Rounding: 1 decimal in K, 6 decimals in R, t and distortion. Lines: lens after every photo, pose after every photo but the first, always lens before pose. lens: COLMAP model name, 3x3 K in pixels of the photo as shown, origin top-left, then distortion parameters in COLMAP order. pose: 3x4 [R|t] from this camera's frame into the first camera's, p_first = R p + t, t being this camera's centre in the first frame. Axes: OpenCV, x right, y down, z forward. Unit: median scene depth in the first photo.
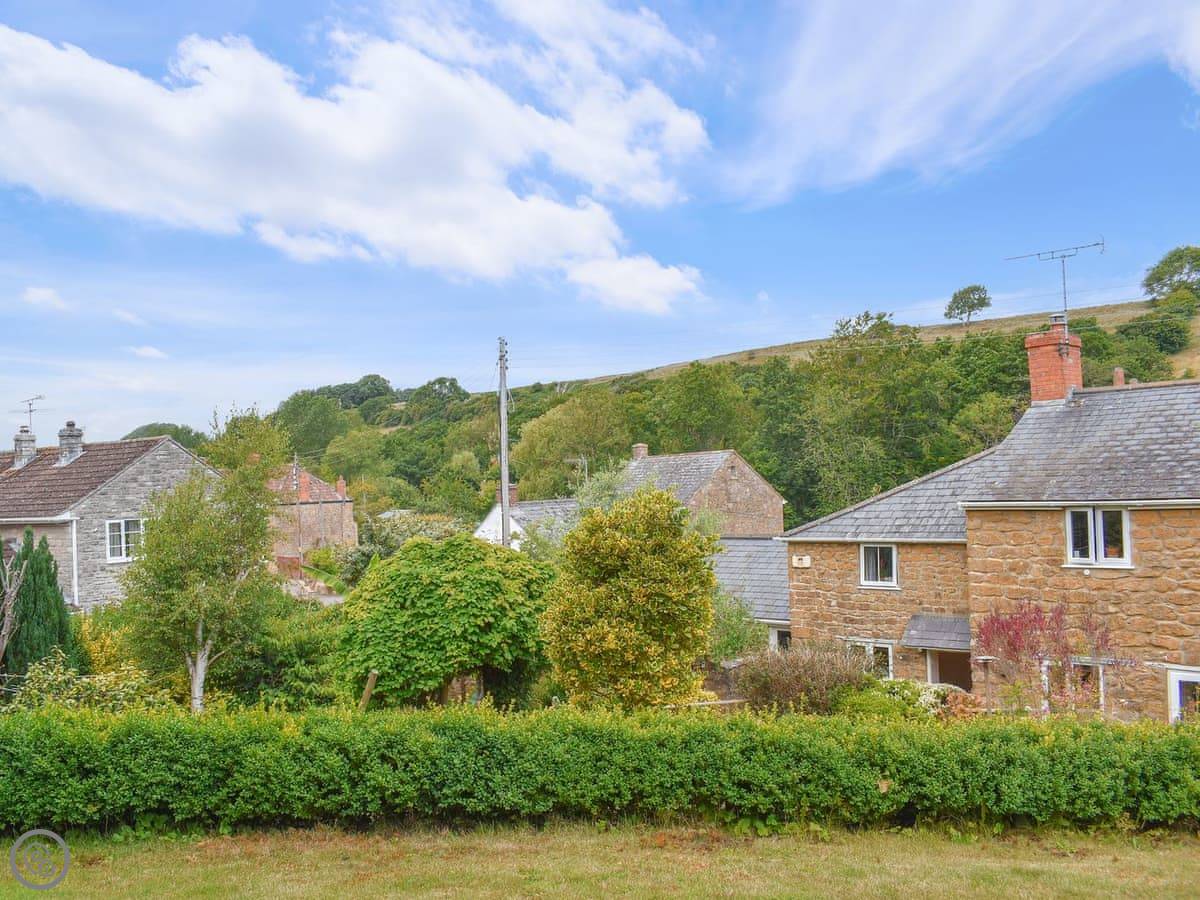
lens RADIAL K [[1091.4, 0, 600.0], [0, 1091.4, 450.0], [0, 0, 1]] dist [-0.088120, 0.000193]
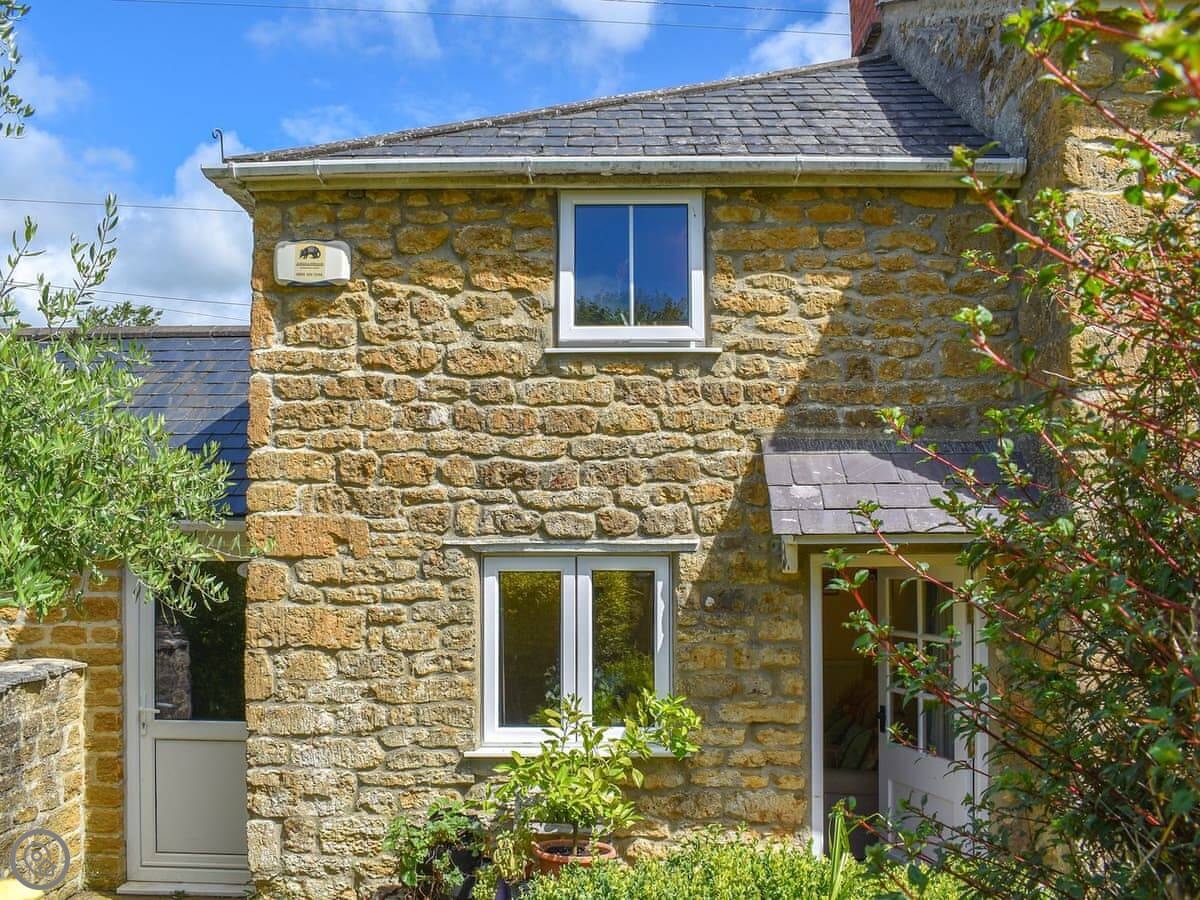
lens RADIAL K [[1091.4, 0, 600.0], [0, 1091.4, 450.0], [0, 0, 1]] dist [-0.088120, 0.000193]
pose [[0.775641, 0.069609, 0.627325, 0.080657], [-0.042010, 0.997390, -0.058729, 0.166754], [-0.629775, 0.019199, 0.776540, 0.783642]]
